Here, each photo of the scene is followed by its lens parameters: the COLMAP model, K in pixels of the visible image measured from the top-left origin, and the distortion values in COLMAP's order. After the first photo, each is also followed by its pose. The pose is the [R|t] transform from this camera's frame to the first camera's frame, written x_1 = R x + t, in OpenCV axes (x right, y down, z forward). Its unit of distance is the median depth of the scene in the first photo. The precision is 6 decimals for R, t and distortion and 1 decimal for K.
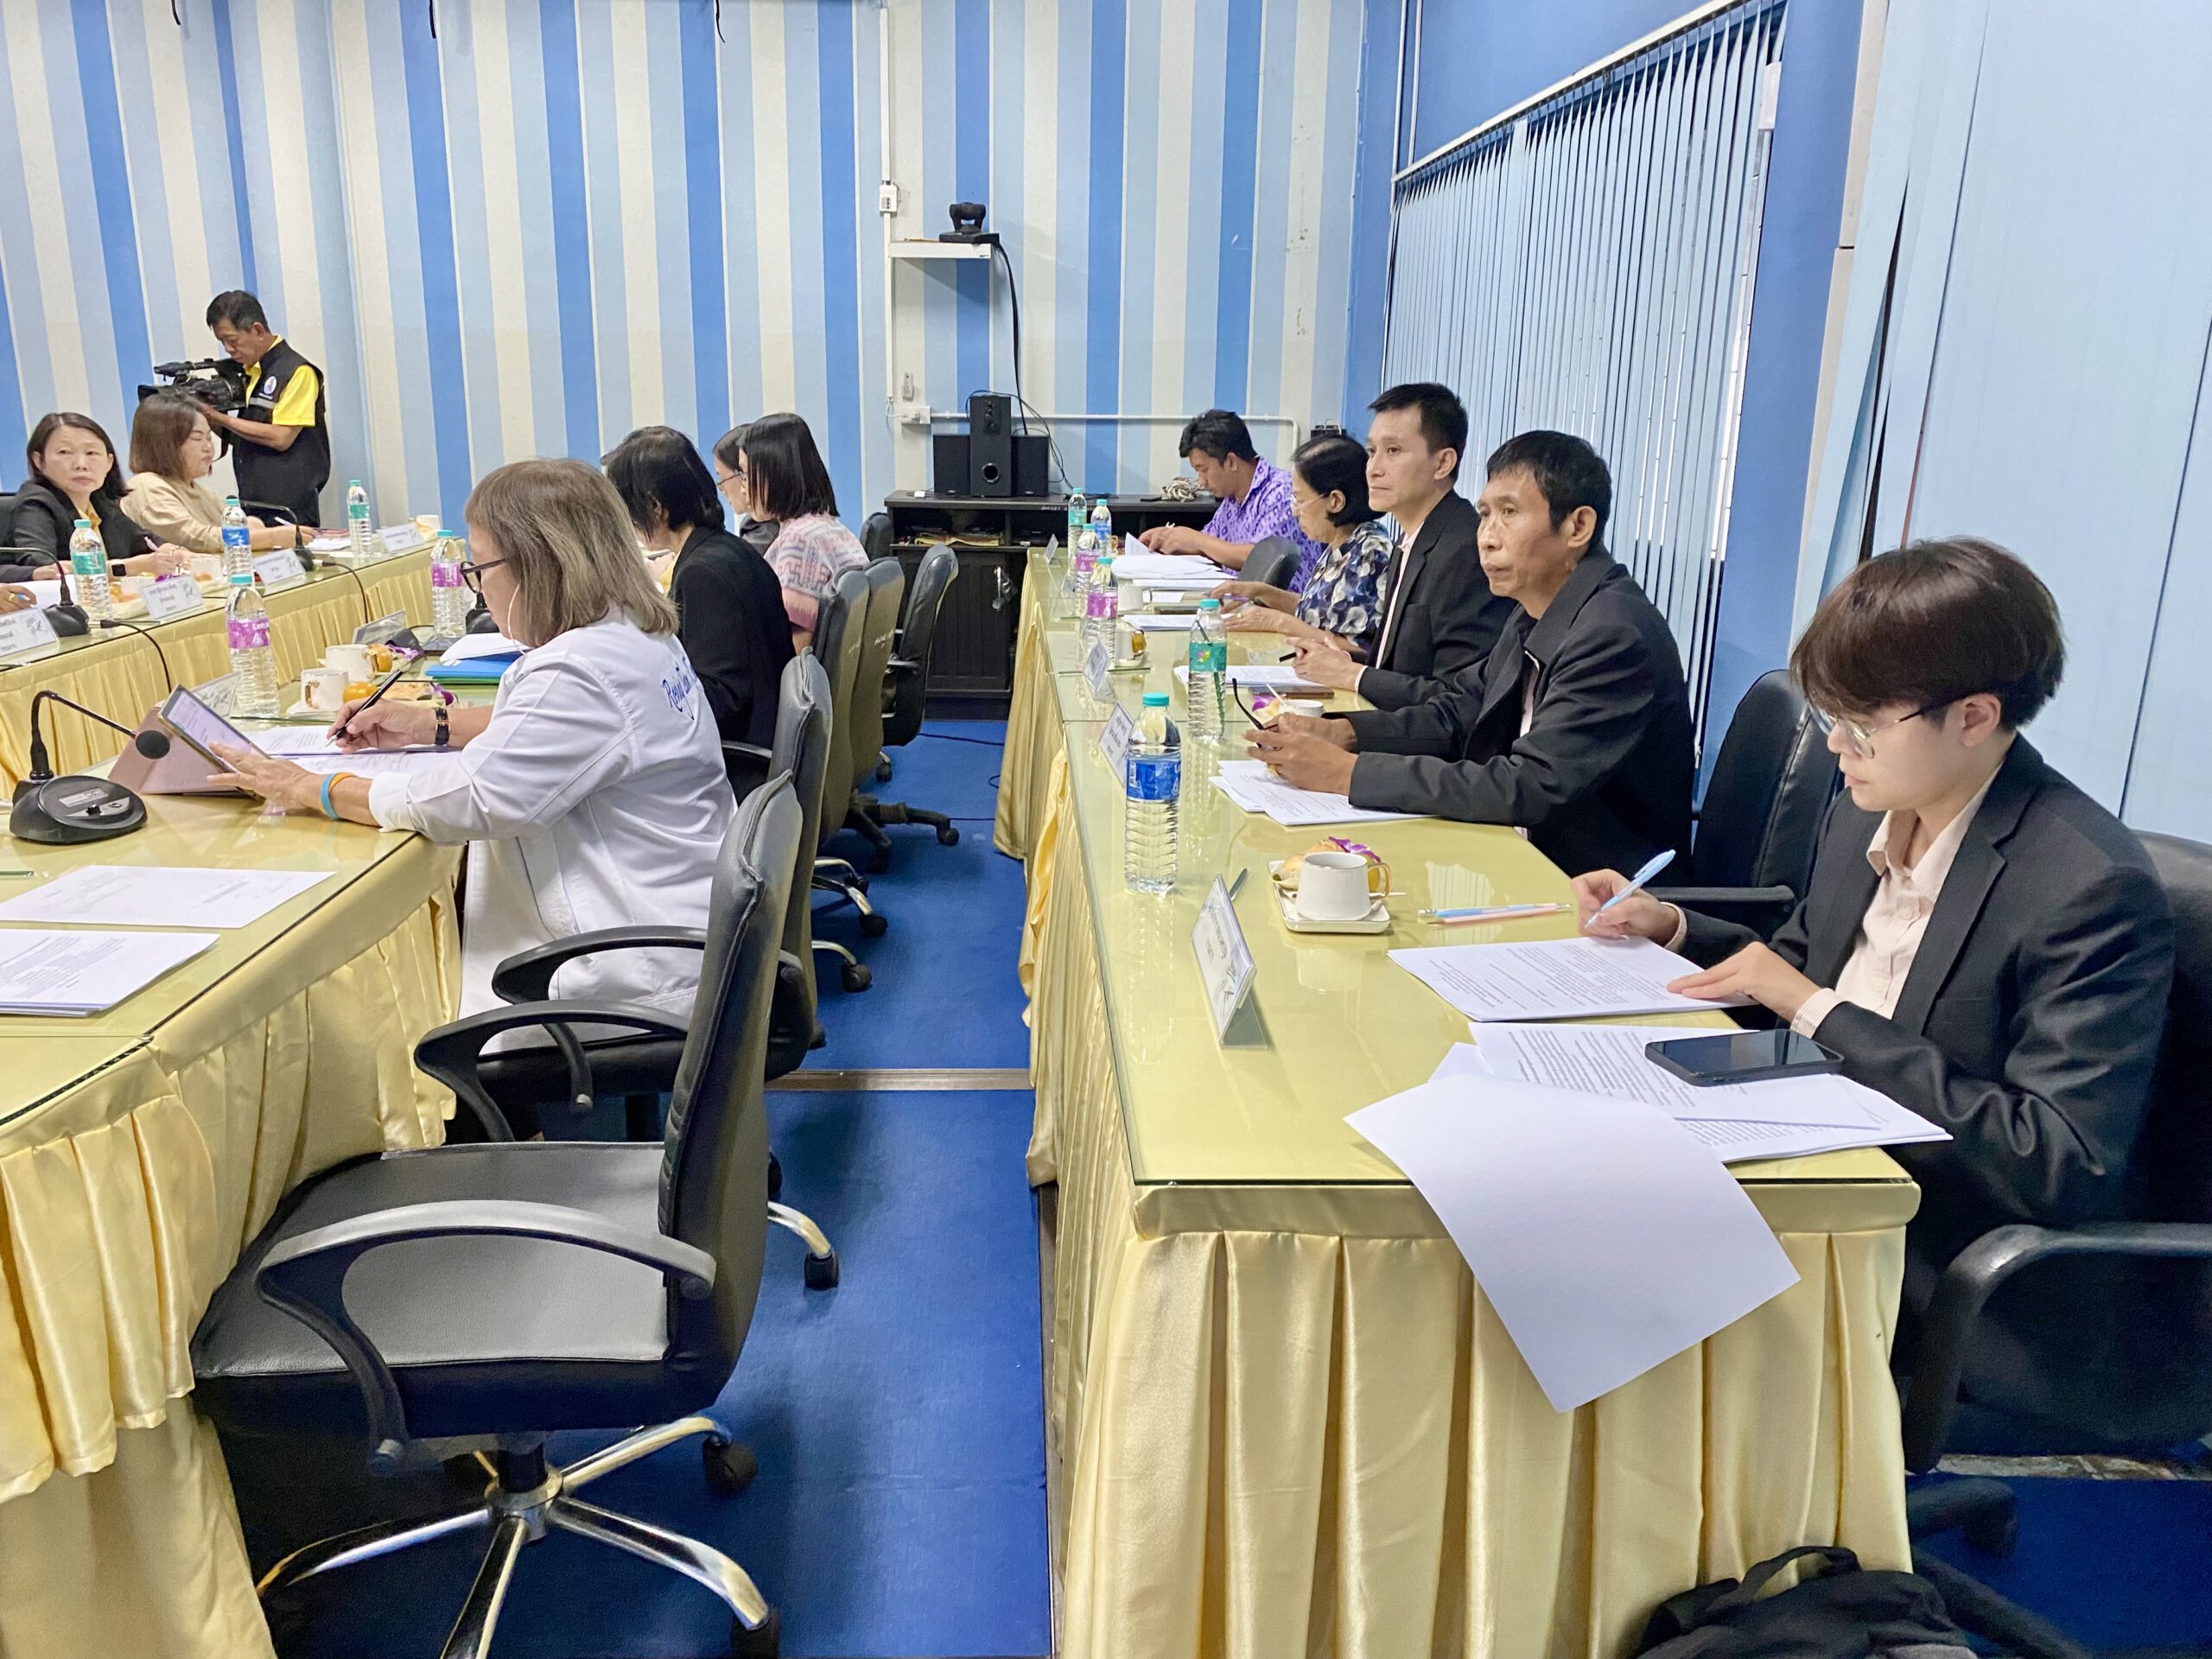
lens RADIAL K [[1679.8, 0, 1106.7], [0, 1679.8, 863.2], [0, 0, 1]] dist [-0.001661, -0.011056]
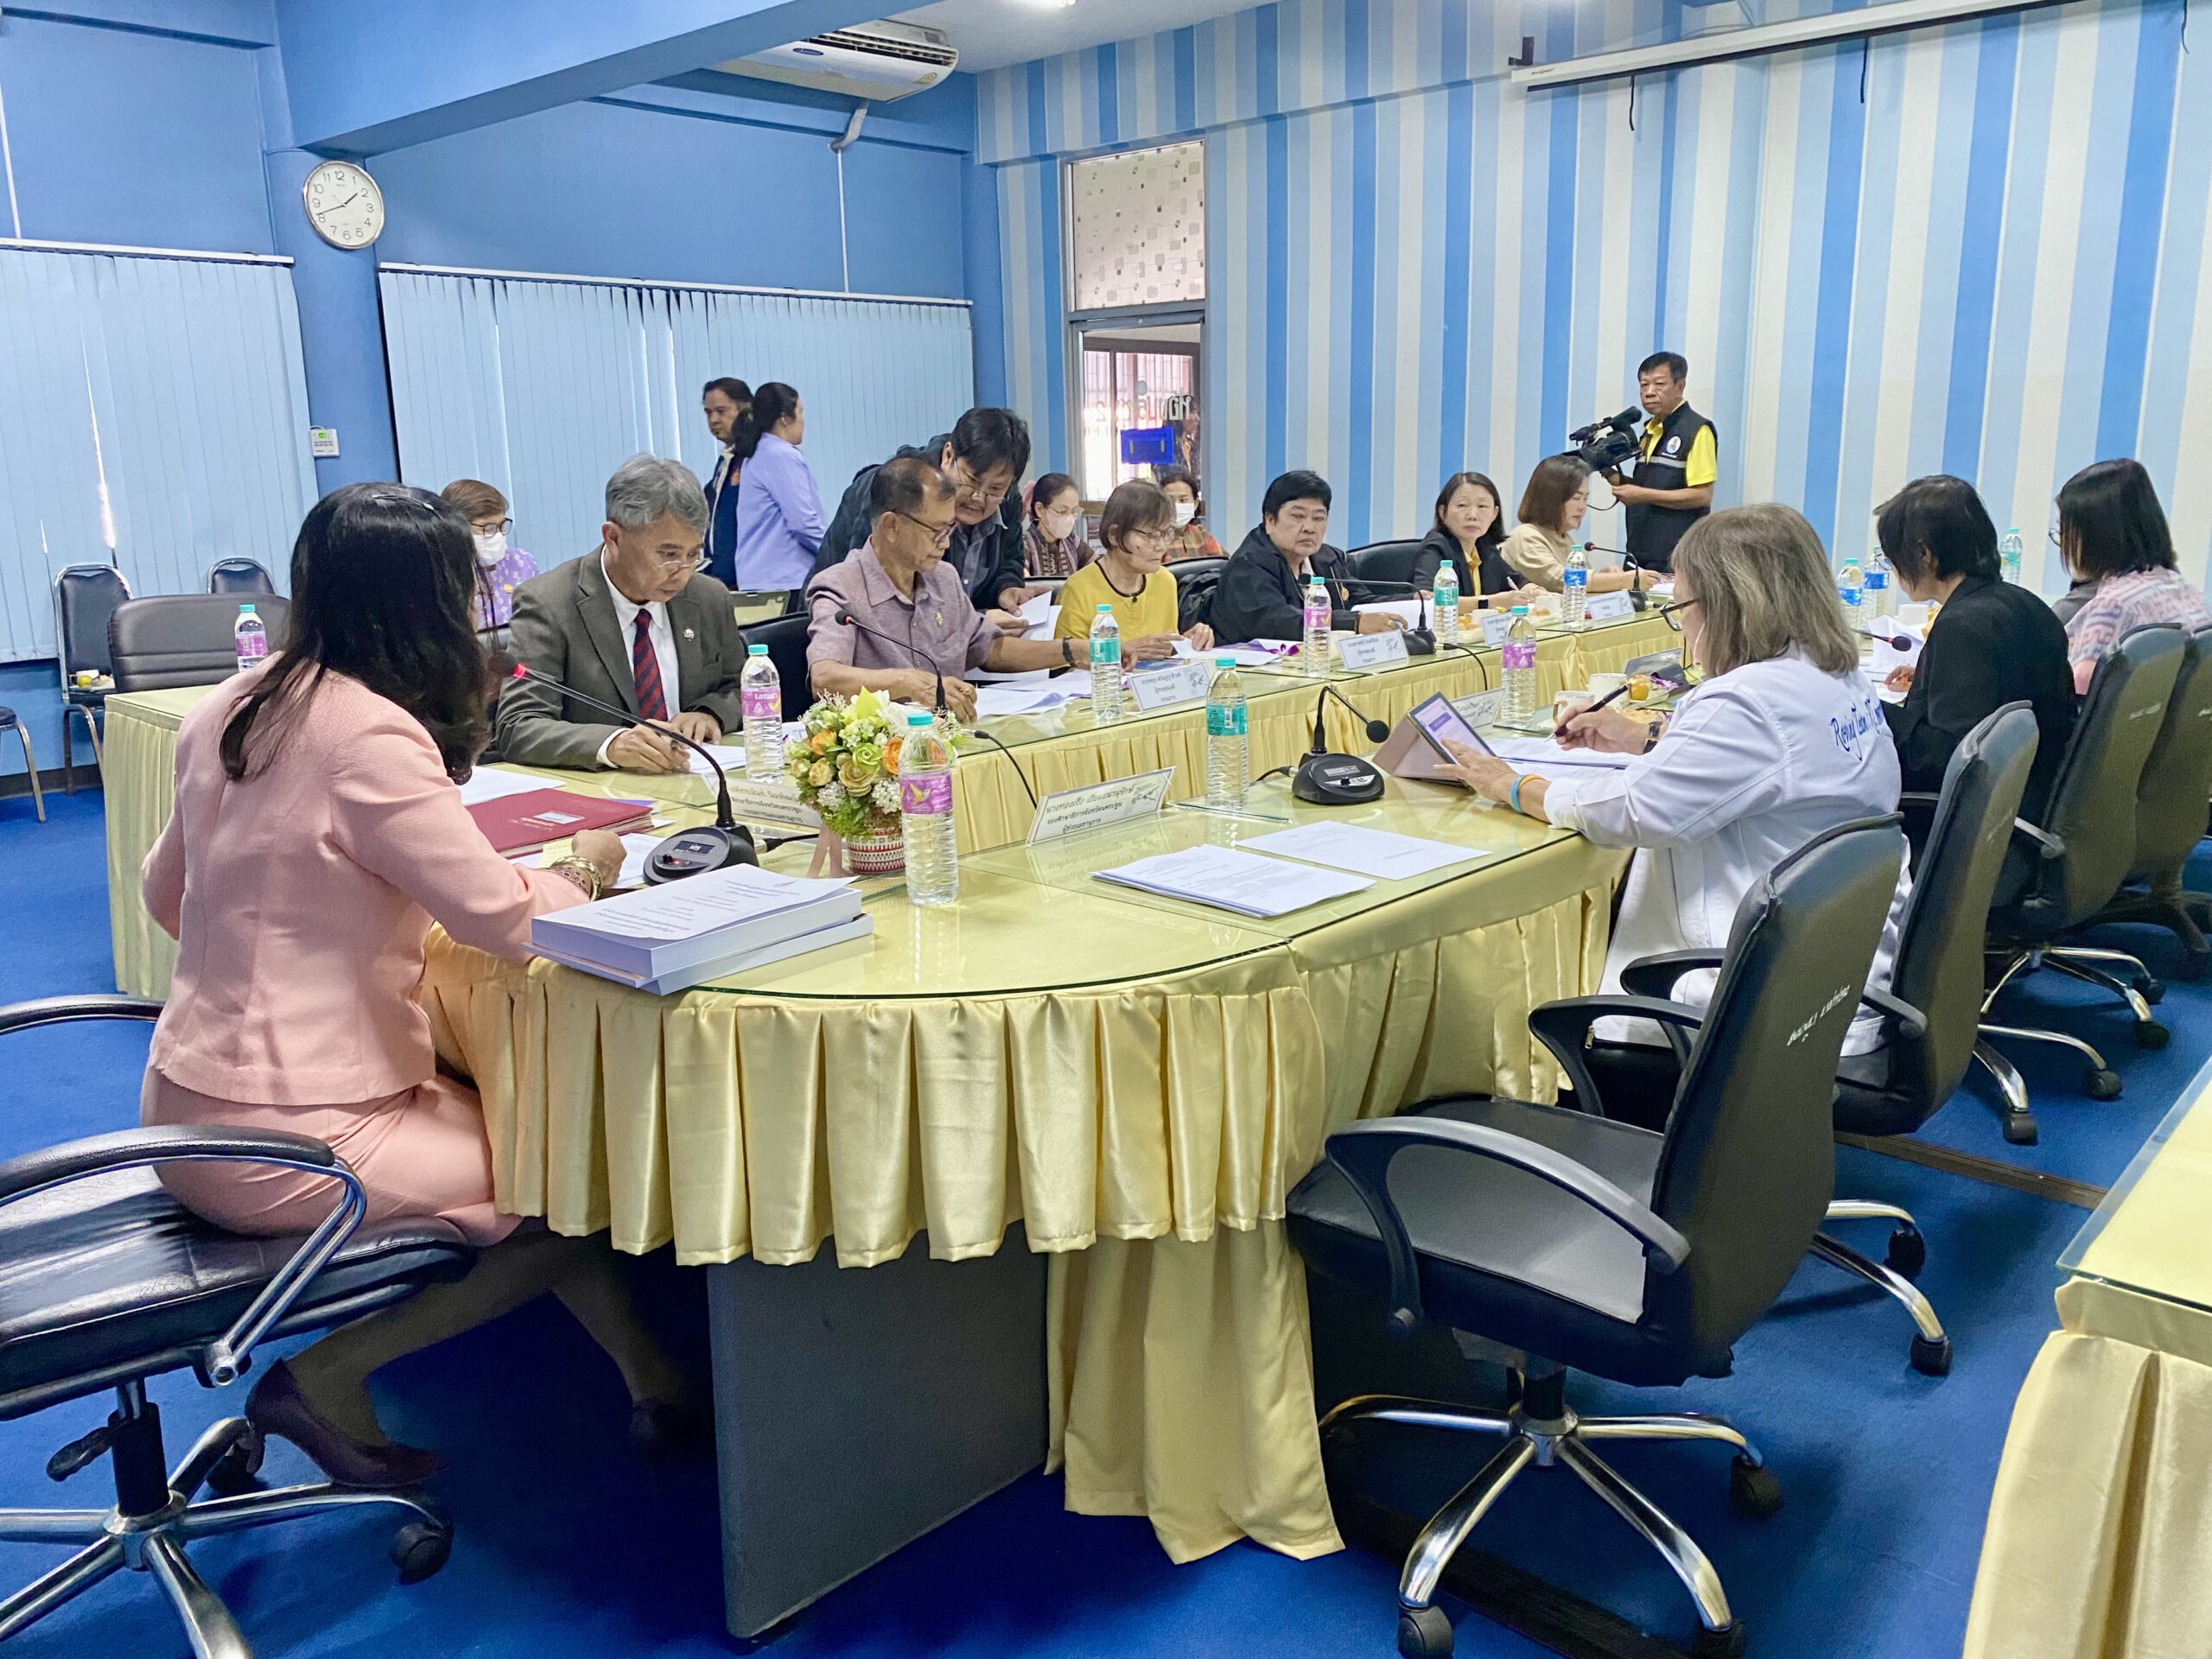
lens RADIAL K [[1699.9, 0, 1105.8], [0, 1699.9, 885.6], [0, 0, 1]] dist [0.106838, -0.360717]
pose [[0.687724, 0.146810, -0.710973, 0.196024], [-0.163756, 0.985470, 0.045090, 0.017512], [0.707262, 0.085416, 0.701772, -0.035082]]
